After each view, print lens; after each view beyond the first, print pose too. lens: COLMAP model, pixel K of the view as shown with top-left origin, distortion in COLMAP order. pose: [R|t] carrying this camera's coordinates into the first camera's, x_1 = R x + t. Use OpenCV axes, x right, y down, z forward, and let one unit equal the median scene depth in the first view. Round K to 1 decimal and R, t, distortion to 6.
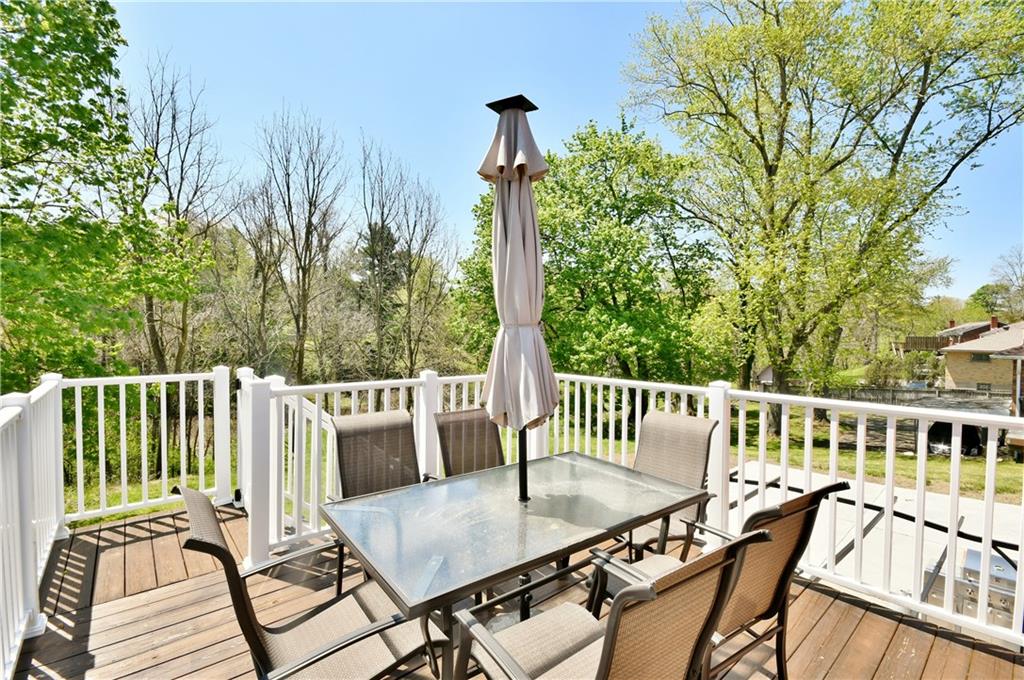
lens RADIAL K [[444.5, 0, 512.0], [0, 444.5, 340.0], [0, 0, 1]] dist [-0.022632, -0.000304]
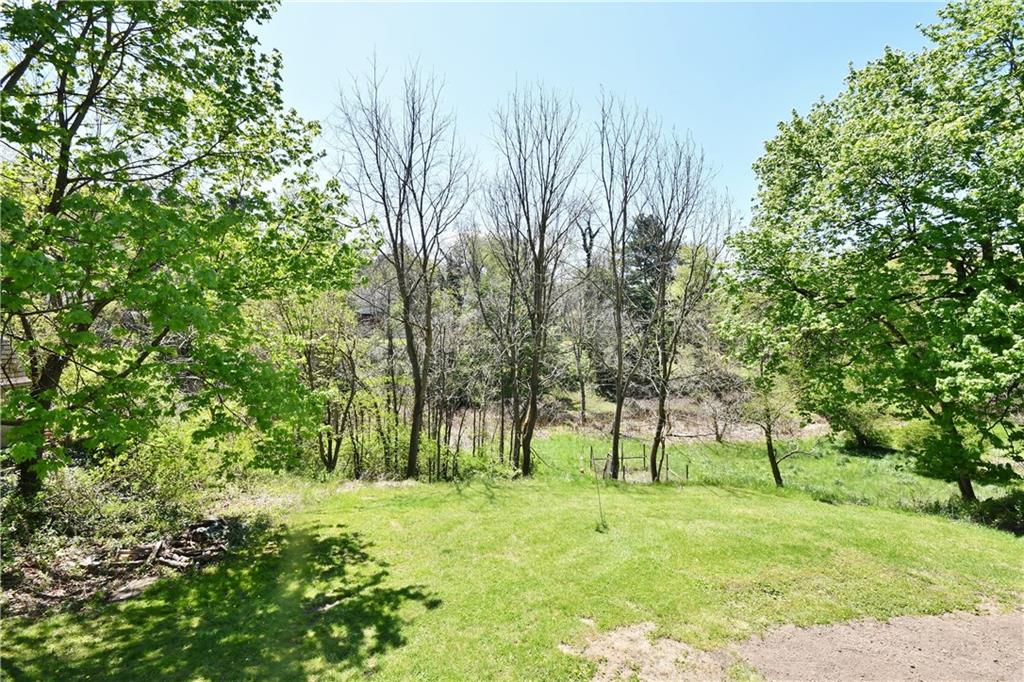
lens RADIAL K [[482.4, 0, 512.0], [0, 482.4, 341.0], [0, 0, 1]] dist [0.000441, 0.000102]
pose [[0.841726, 0.012536, -0.539759, 0.008445], [-0.015858, 0.999873, -0.001508, -0.000942], [0.539672, 0.009829, 0.841818, 0.159887]]
